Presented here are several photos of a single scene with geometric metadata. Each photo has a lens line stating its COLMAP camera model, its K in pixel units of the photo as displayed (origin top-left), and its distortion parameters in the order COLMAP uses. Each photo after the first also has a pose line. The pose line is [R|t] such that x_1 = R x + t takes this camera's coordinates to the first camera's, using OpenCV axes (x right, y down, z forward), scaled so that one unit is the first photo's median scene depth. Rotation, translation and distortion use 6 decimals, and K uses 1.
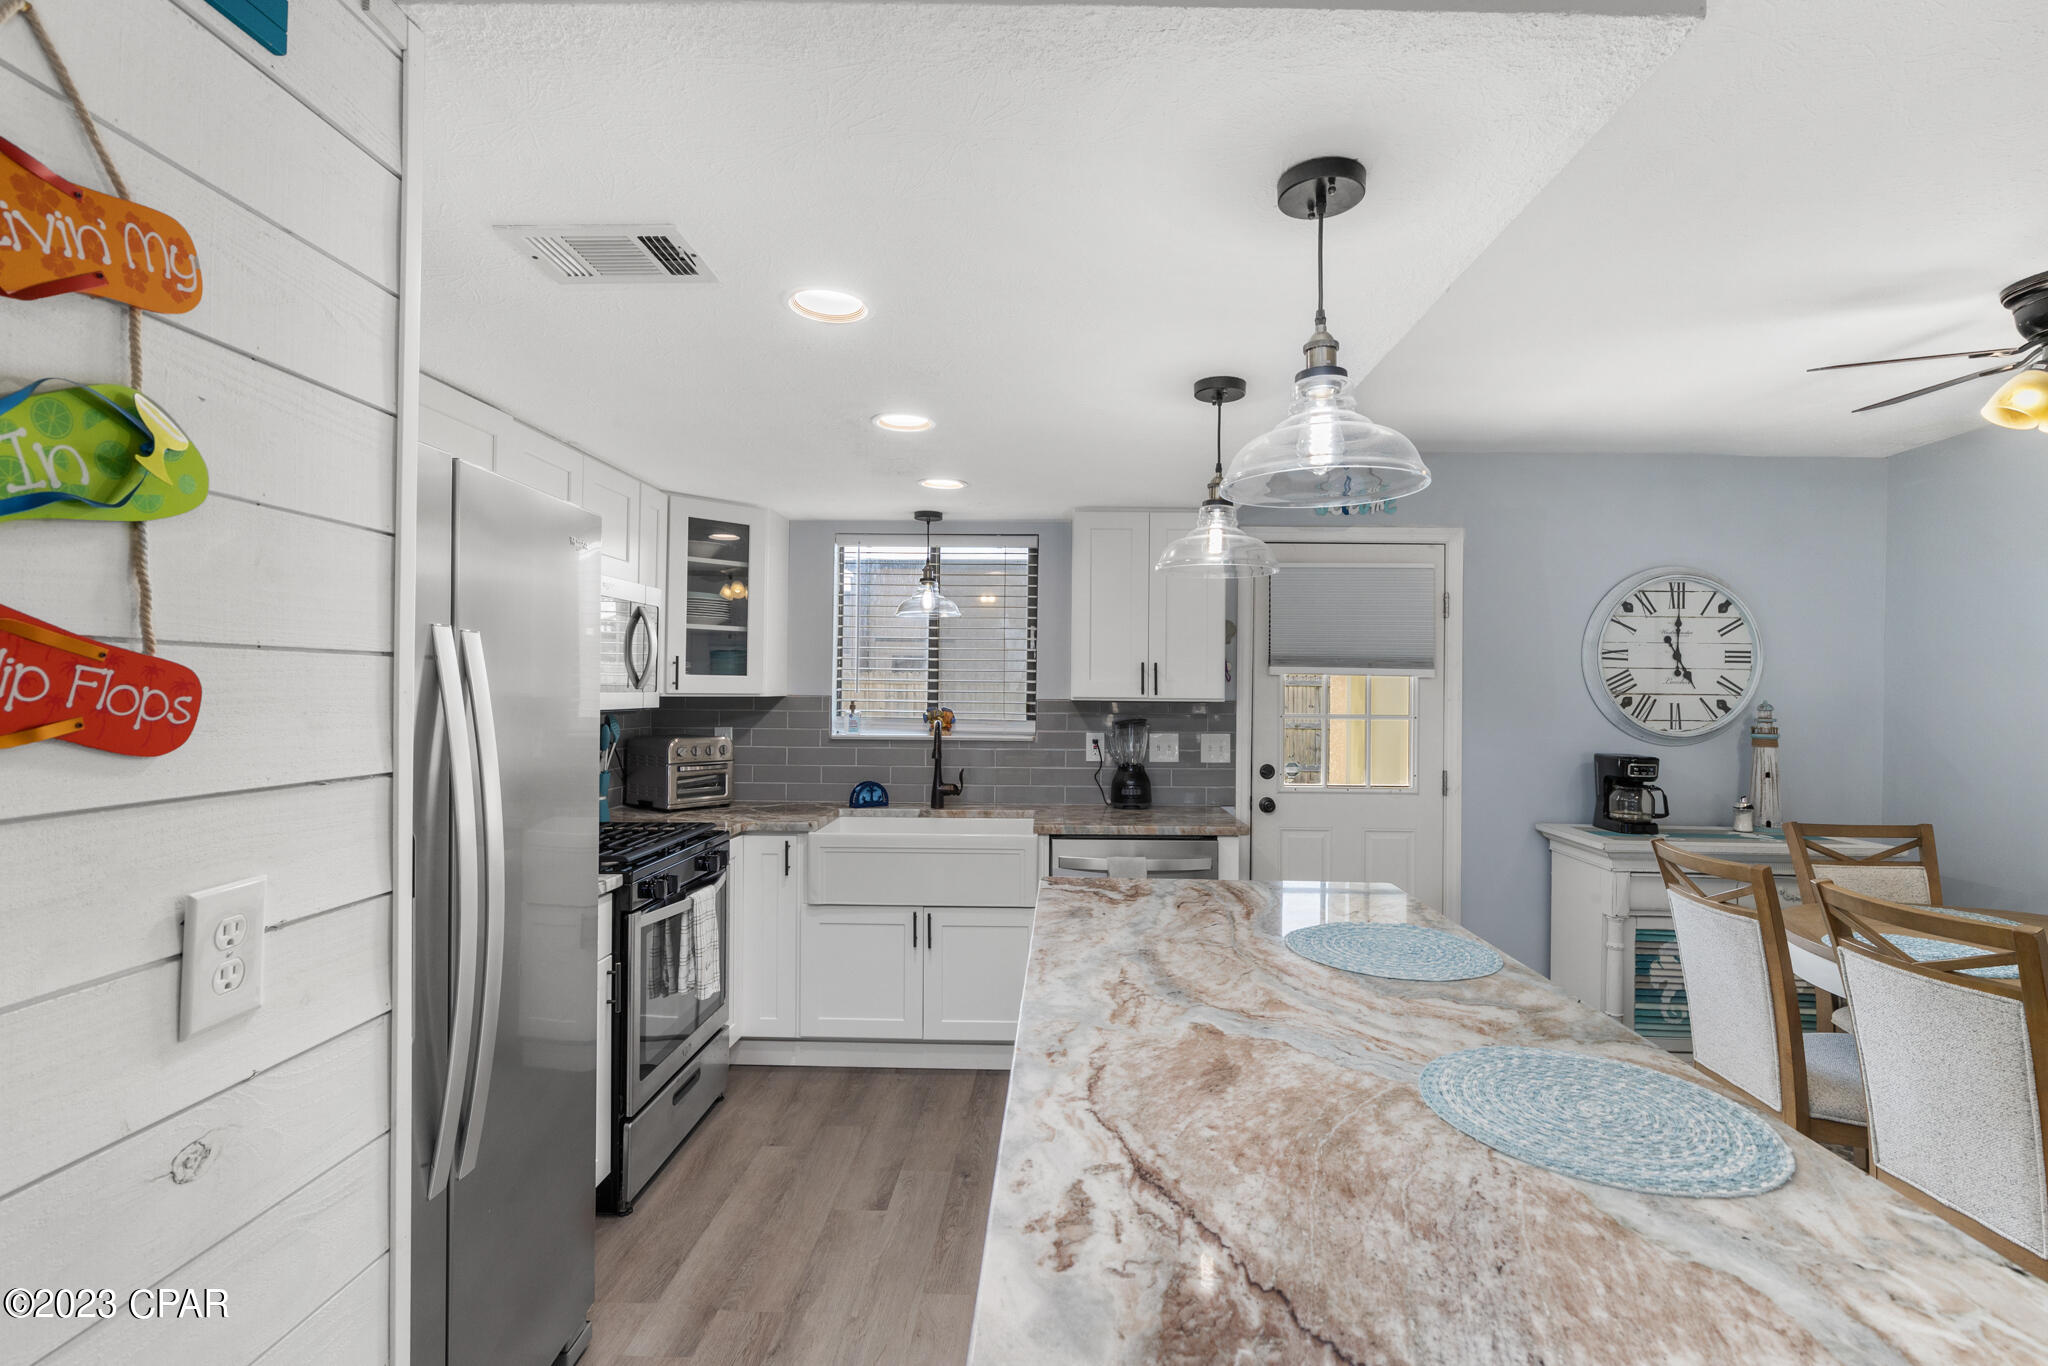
lens RADIAL K [[945.6, 0, 1015.4], [0, 945.6, 689.4], [0, 0, 1]] dist [-0.003722, 0.000466]
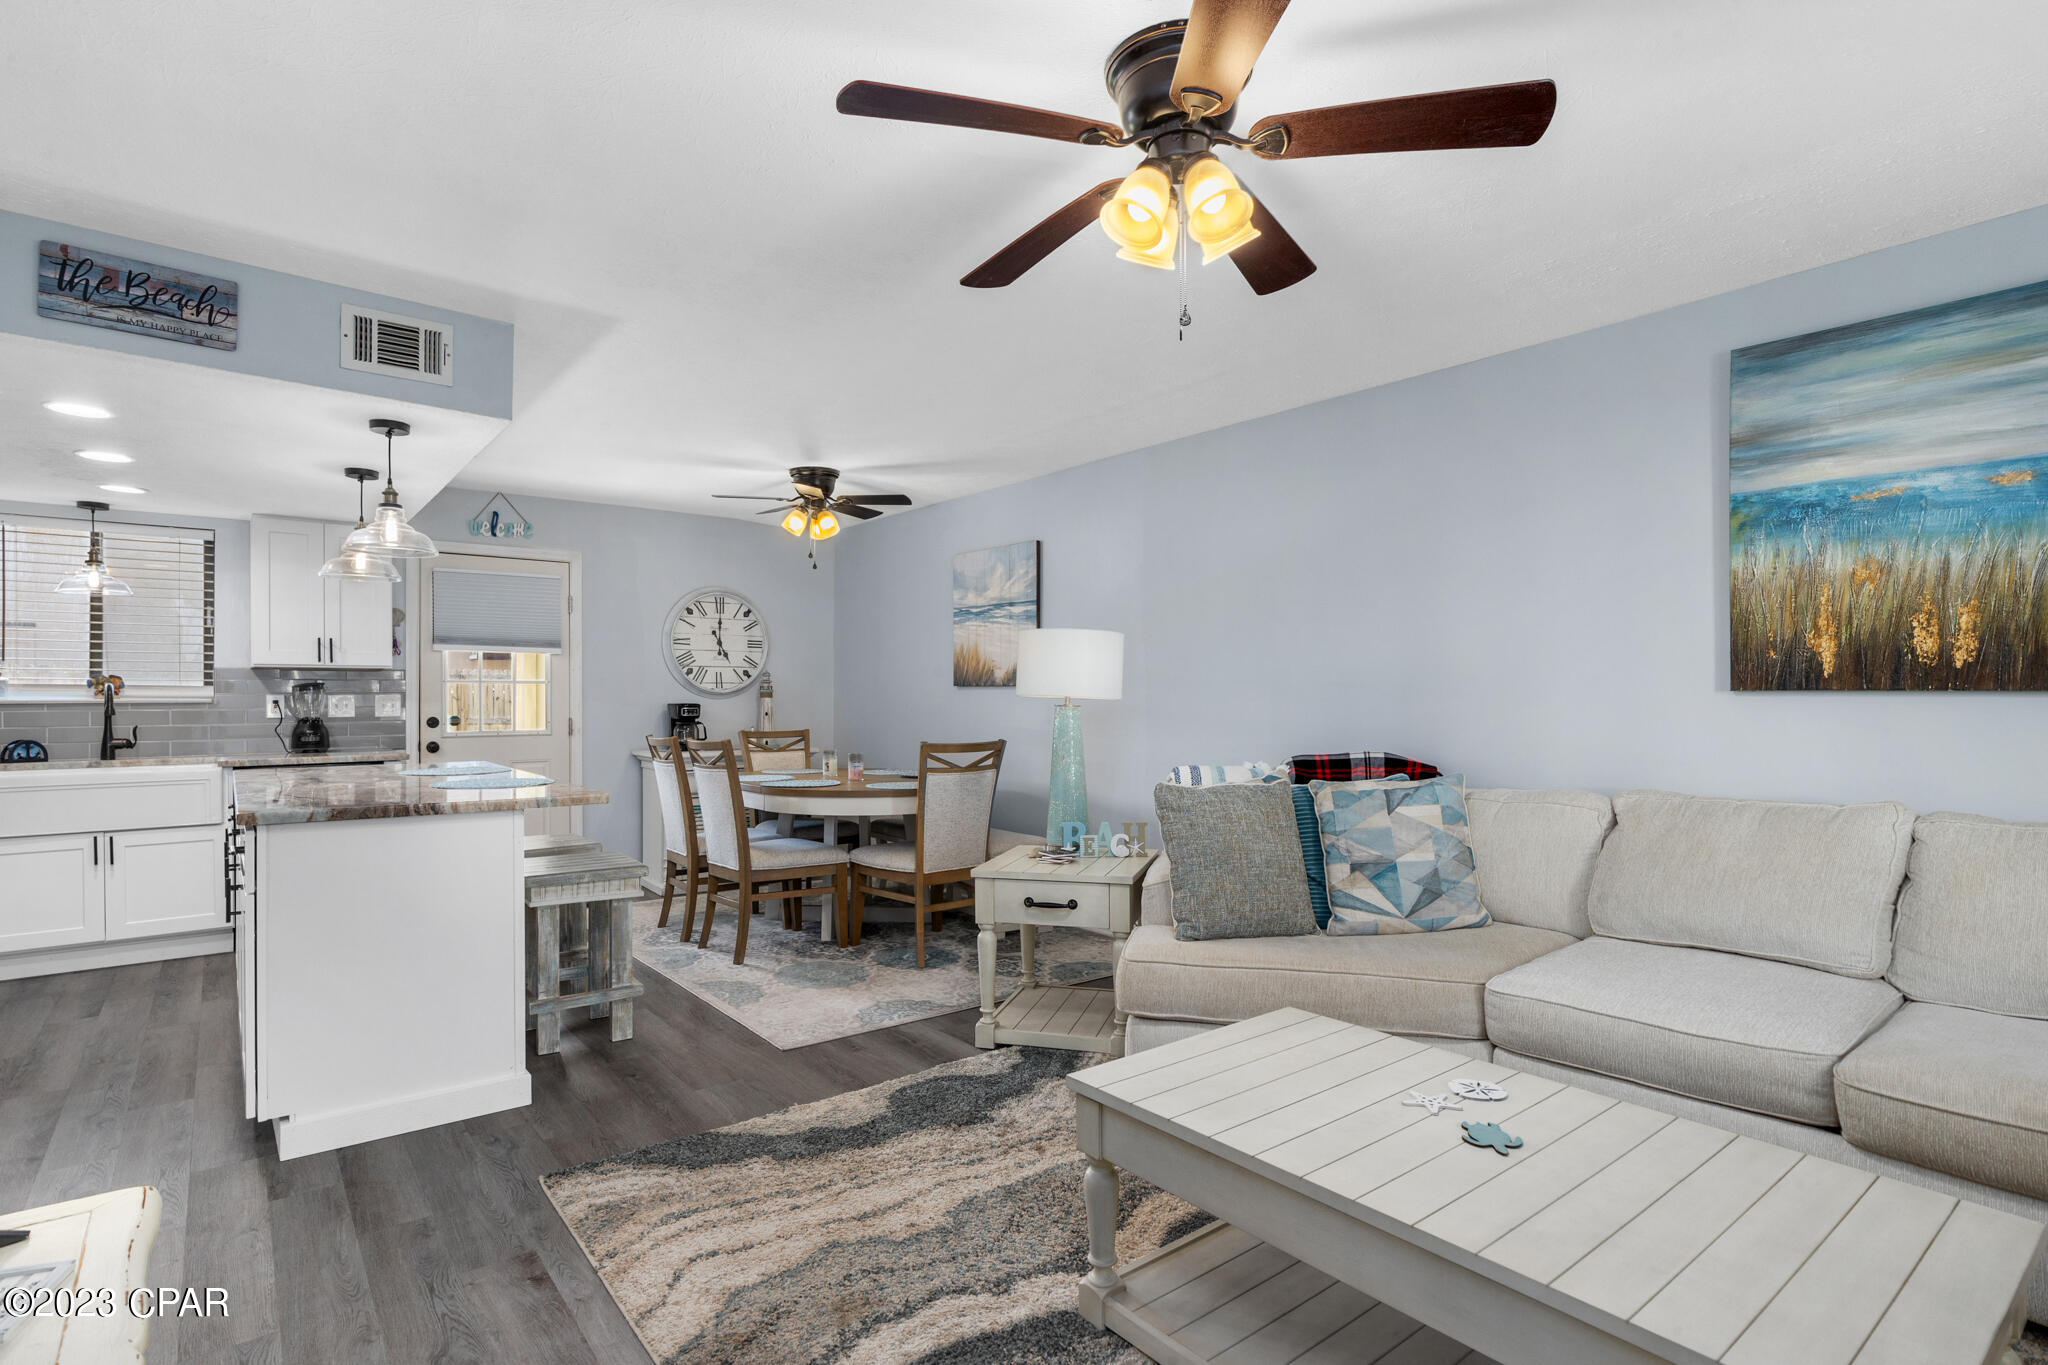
lens RADIAL K [[1033.4, 0, 1027.0], [0, 1033.4, 695.3], [0, 0, 1]] dist [-0.001830, 0.000968]
pose [[0.753905, -0.011282, 0.656887, -0.062161], [0.011360, 0.999927, 0.004137, 0.052647], [-0.656885, 0.004343, 0.753978, -0.672624]]
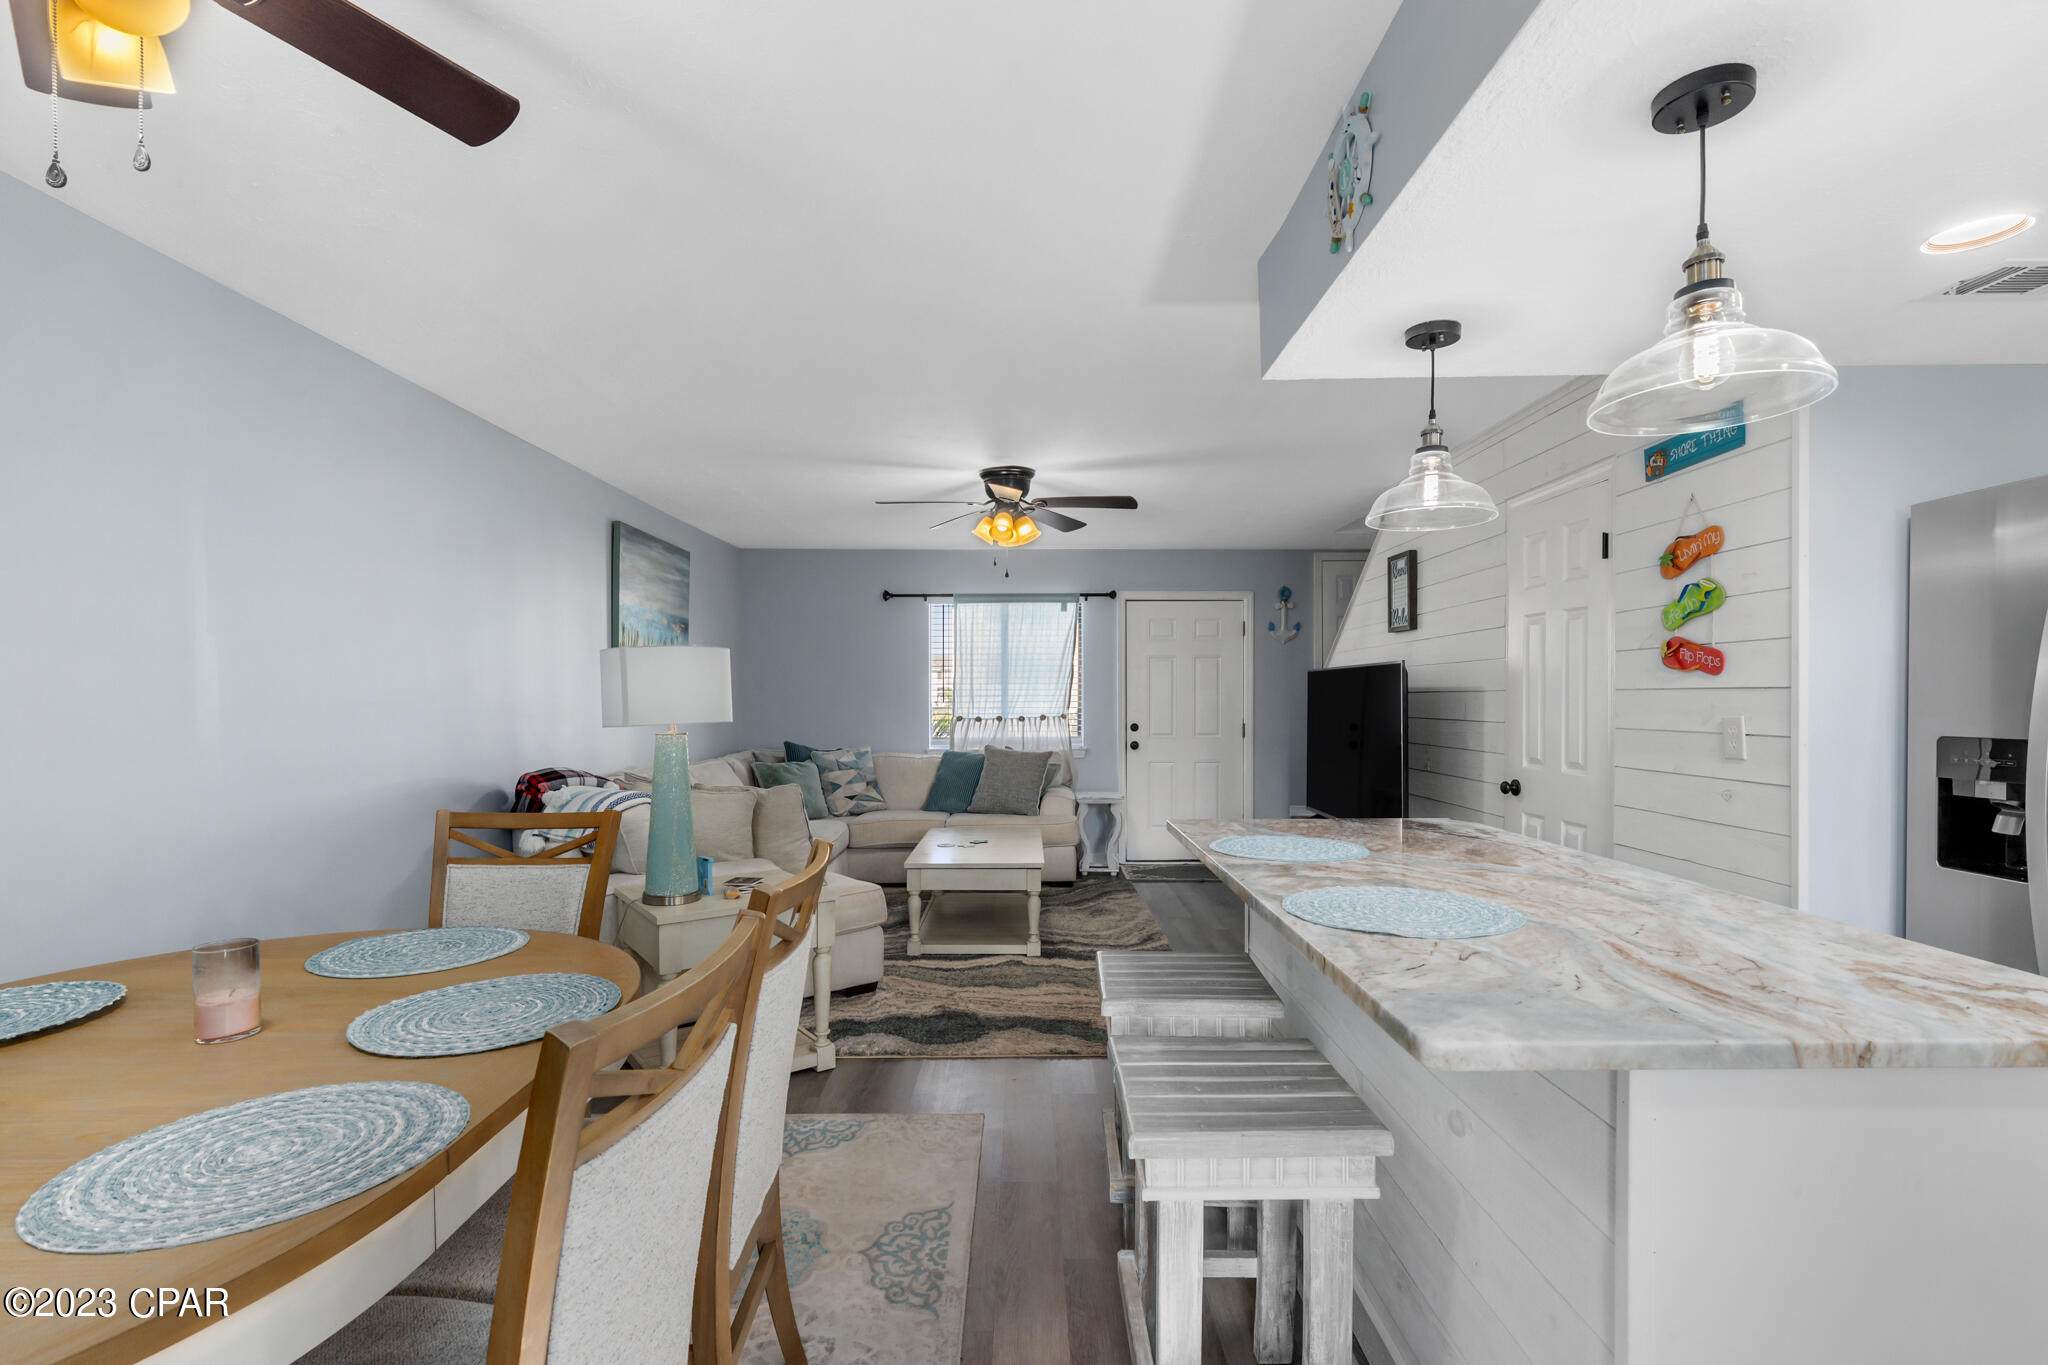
lens RADIAL K [[945.6, 0, 1016.5], [0, 945.6, 700.3], [0, 0, 1]] dist [-0.003722, 0.000466]
pose [[-0.998772, -0.007487, -0.048983, 0.365525], [-0.007603, 0.999969, 0.002188, 0.033822], [0.048965, 0.002557, -0.998797, 0.845558]]
